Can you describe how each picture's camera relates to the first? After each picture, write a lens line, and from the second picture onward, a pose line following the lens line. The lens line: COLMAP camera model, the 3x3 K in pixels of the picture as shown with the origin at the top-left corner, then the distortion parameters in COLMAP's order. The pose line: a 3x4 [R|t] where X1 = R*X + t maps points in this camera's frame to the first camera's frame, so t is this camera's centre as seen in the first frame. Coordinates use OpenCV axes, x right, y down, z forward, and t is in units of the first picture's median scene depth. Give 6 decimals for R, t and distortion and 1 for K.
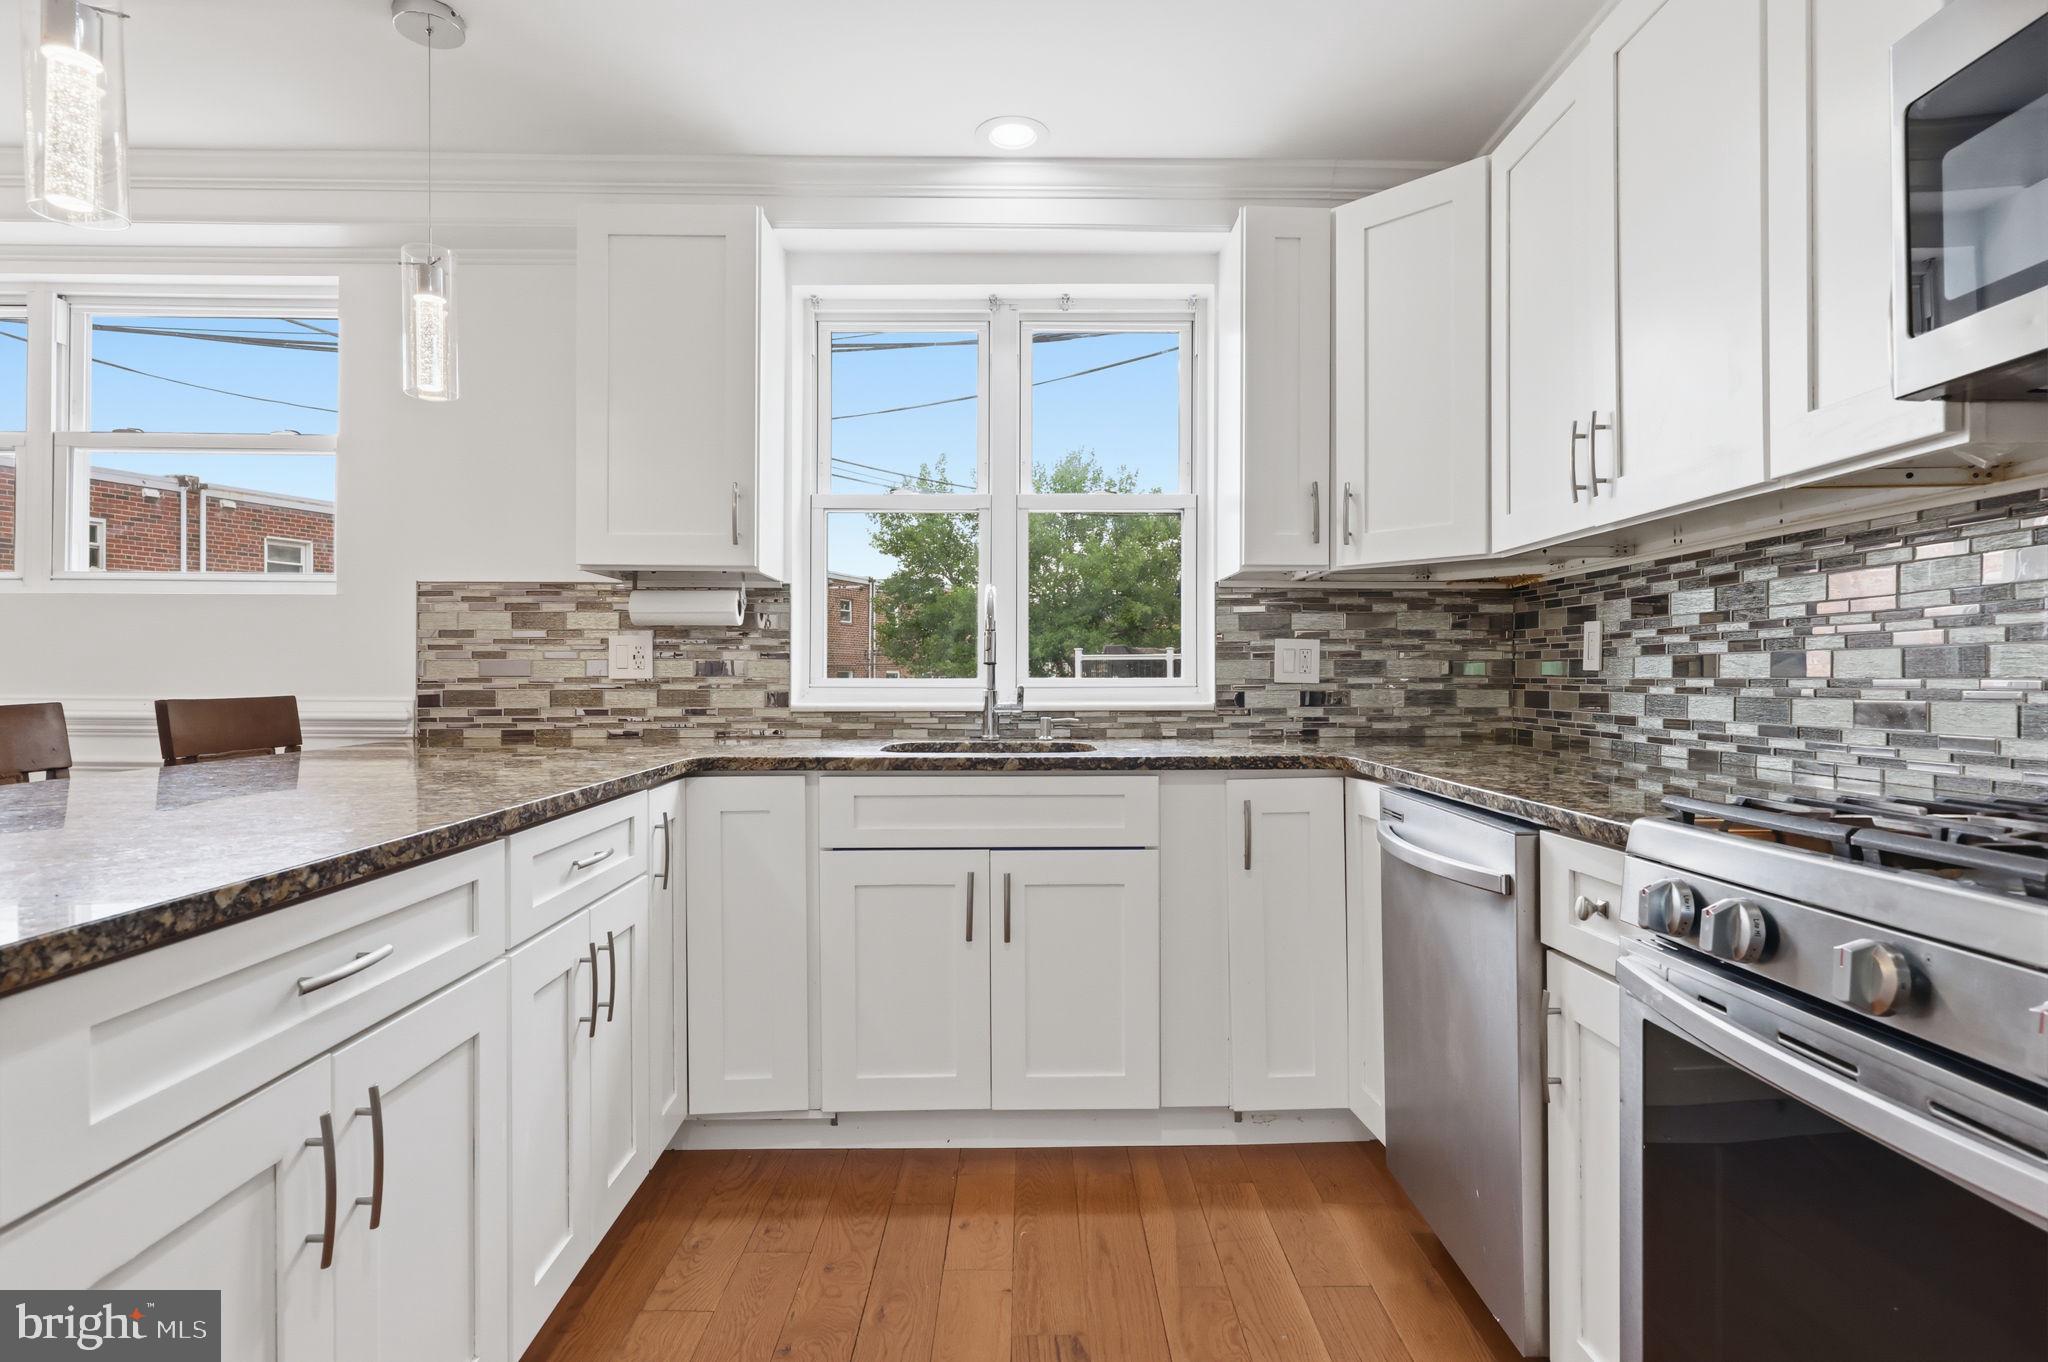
lens RADIAL K [[1093.6, 0, 1059.6], [0, 1093.6, 684.0], [0, 0, 1]] dist [0.003507, -0.001016]
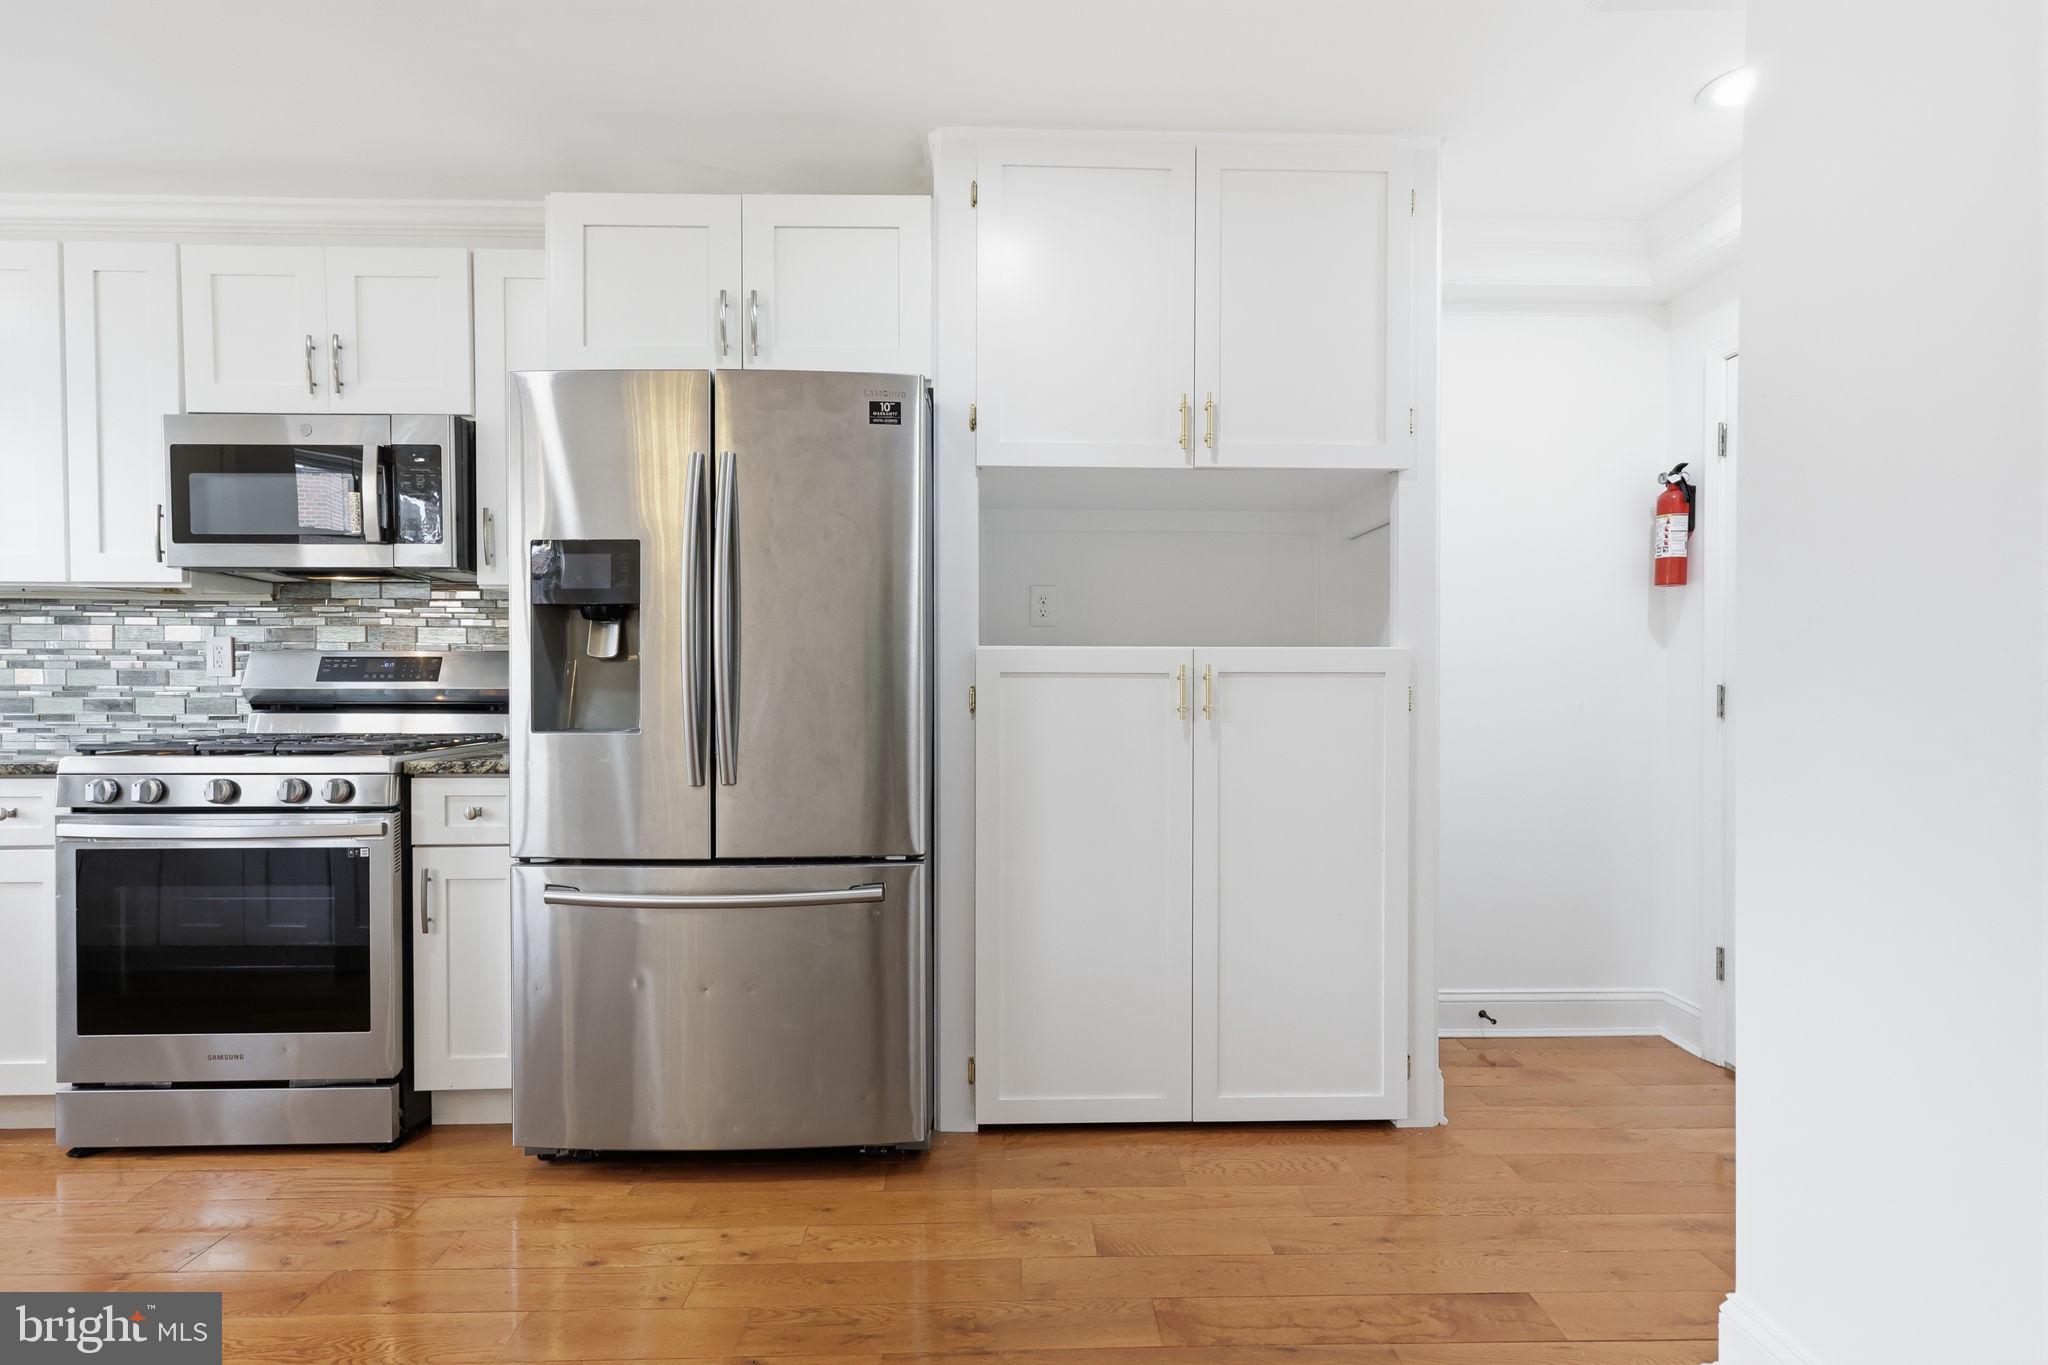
lens RADIAL K [[950.8, 0, 994.6], [0, 950.8, 689.7], [0, 0, 1]] dist [0.002268, -0.000175]
pose [[0.006355, -0.010777, 0.999922, -0.618899], [0.000817, 0.999942, 0.010772, -0.010503], [-0.999979, 0.000749, 0.006364, -0.379178]]
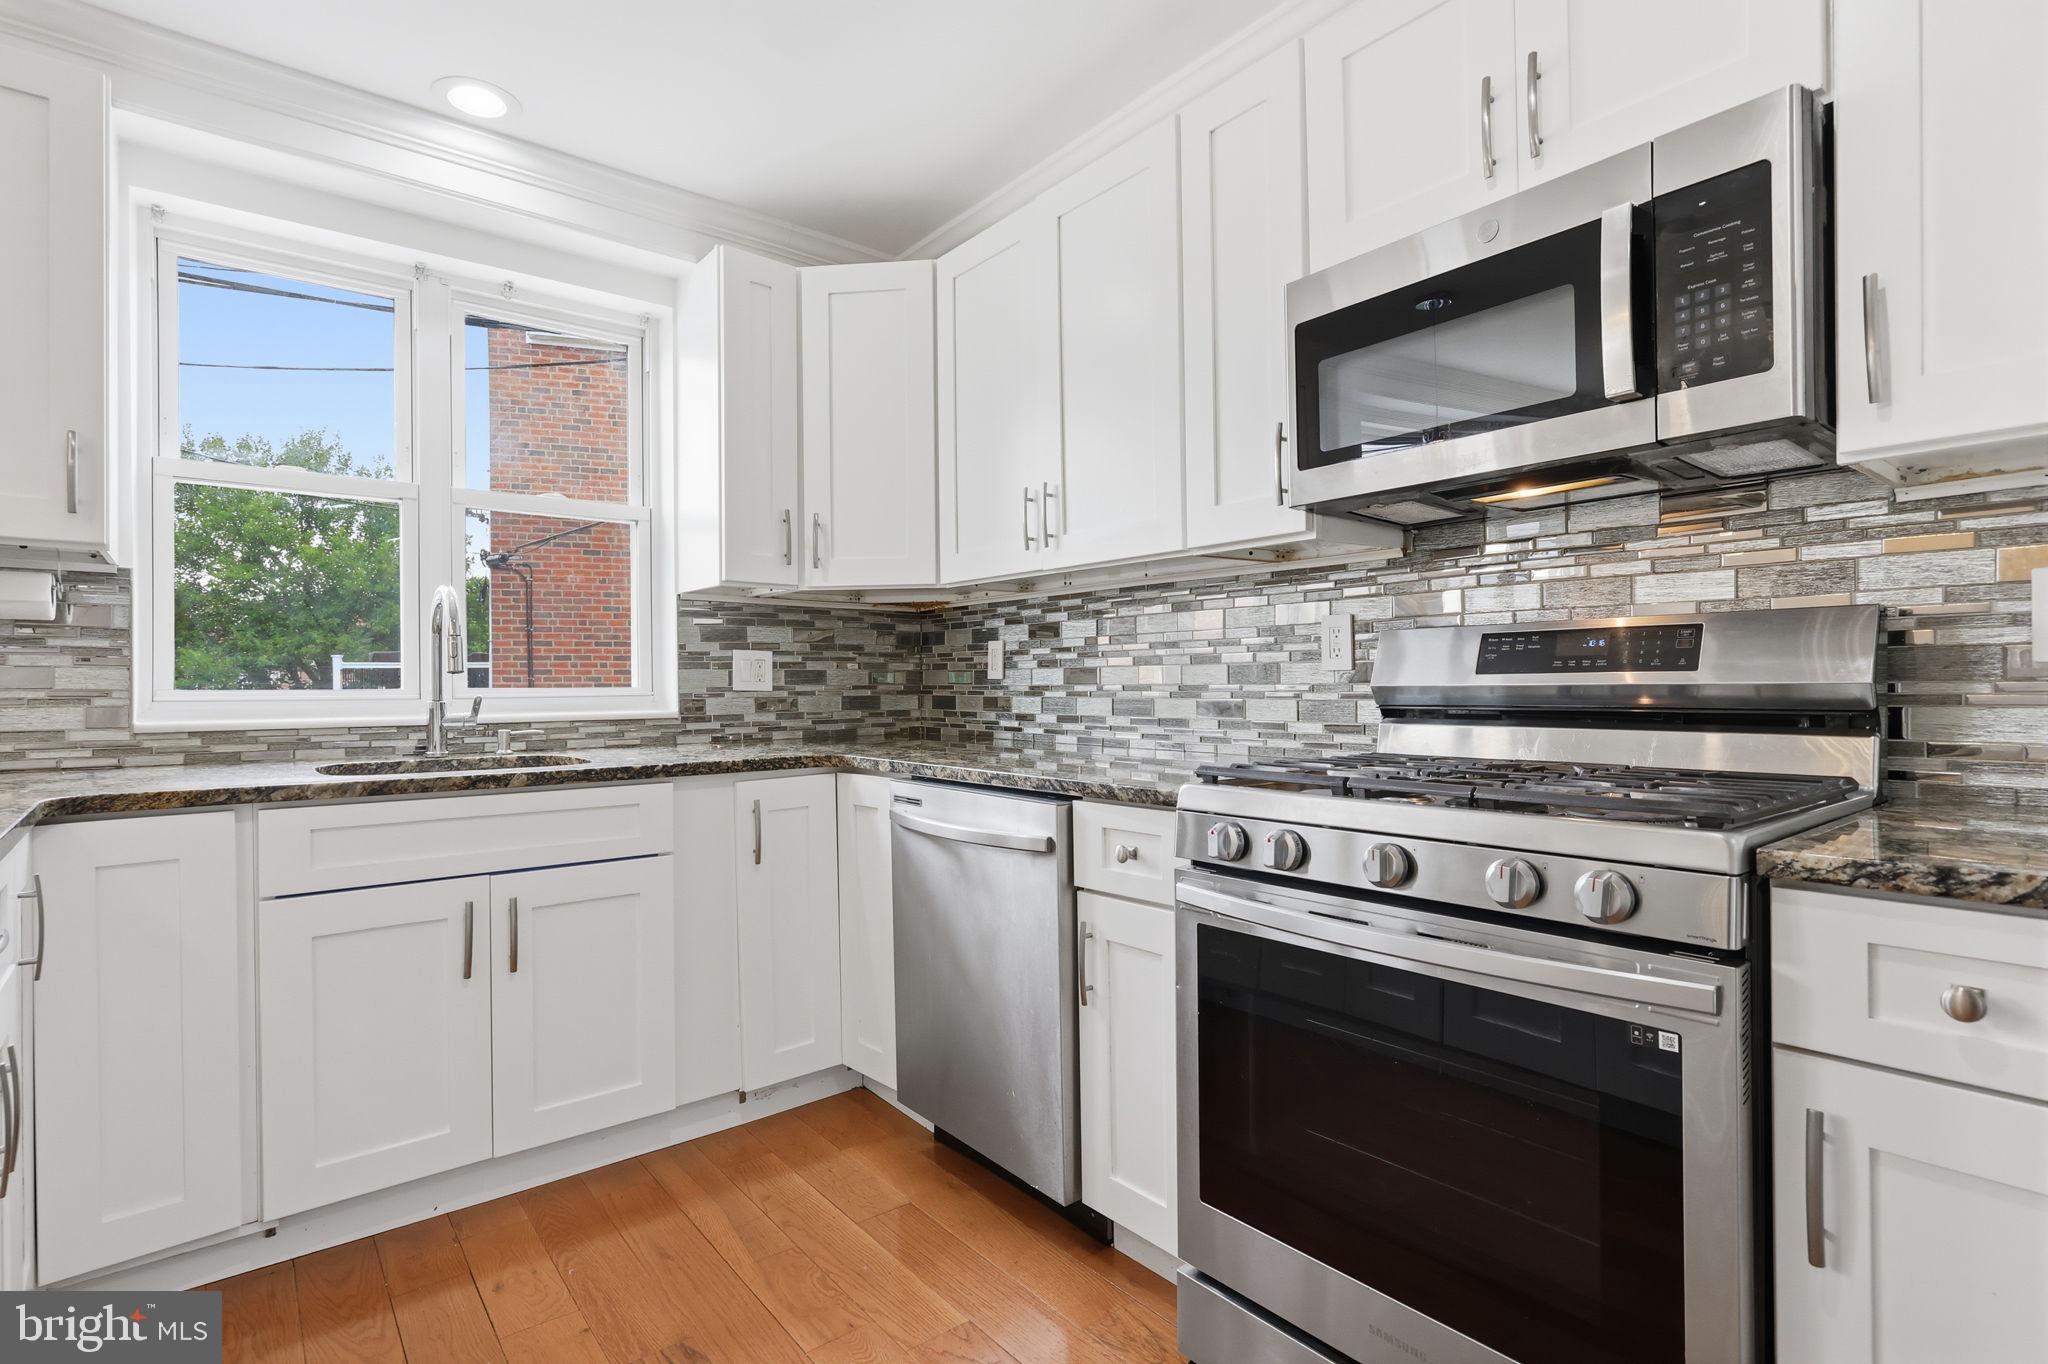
lens RADIAL K [[980.3, 0, 1050.4], [0, 980.3, 687.3], [0, 0, 1]] dist [0.004873, -0.001293]
pose [[0.785139, -0.005716, 0.619293, -0.190823], [0.008481, 0.999963, -0.001524, -0.000608], [-0.619261, 0.006449, 0.785158, 0.056011]]
